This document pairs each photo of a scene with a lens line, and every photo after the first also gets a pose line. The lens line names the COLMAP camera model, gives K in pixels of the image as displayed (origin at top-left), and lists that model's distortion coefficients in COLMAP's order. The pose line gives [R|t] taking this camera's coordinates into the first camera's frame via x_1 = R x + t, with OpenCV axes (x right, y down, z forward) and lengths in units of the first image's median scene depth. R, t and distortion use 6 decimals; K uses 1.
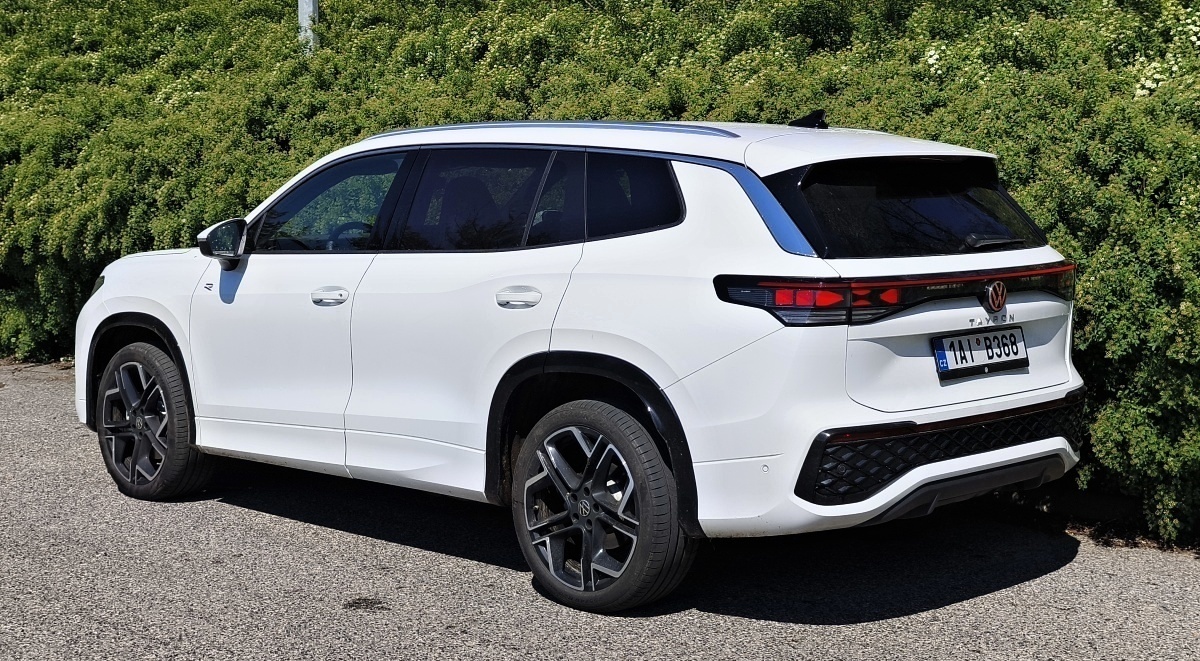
lens RADIAL K [[1659.6, 0, 600.0], [0, 1659.6, 330.5], [0, 0, 1]] dist [0.162483, -1.699384]
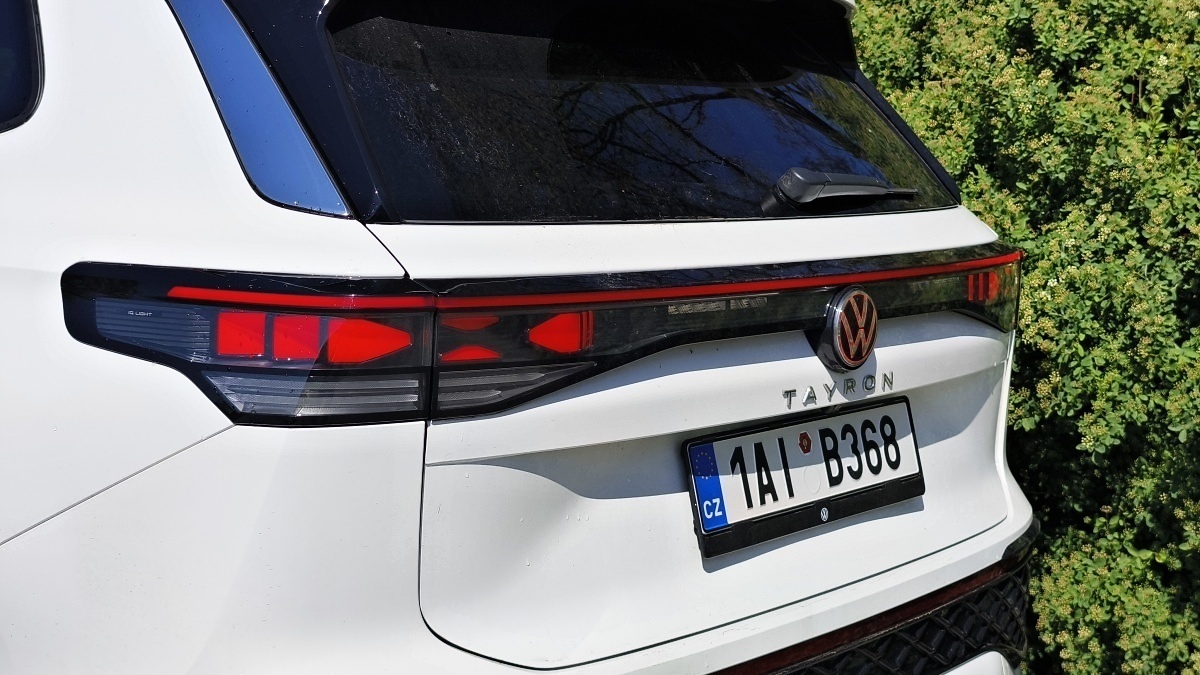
lens RADIAL K [[1741.7, 0, 600.0], [0, 1741.7, 337.5], [0, 0, 1]] dist [0.008024, -0.451312]
pose [[0.994561, 0.012043, 0.103459, 0.133469], [-0.013402, 0.999833, 0.012450, -0.022457], [-0.103292, -0.013769, 0.994556, 0.585478]]
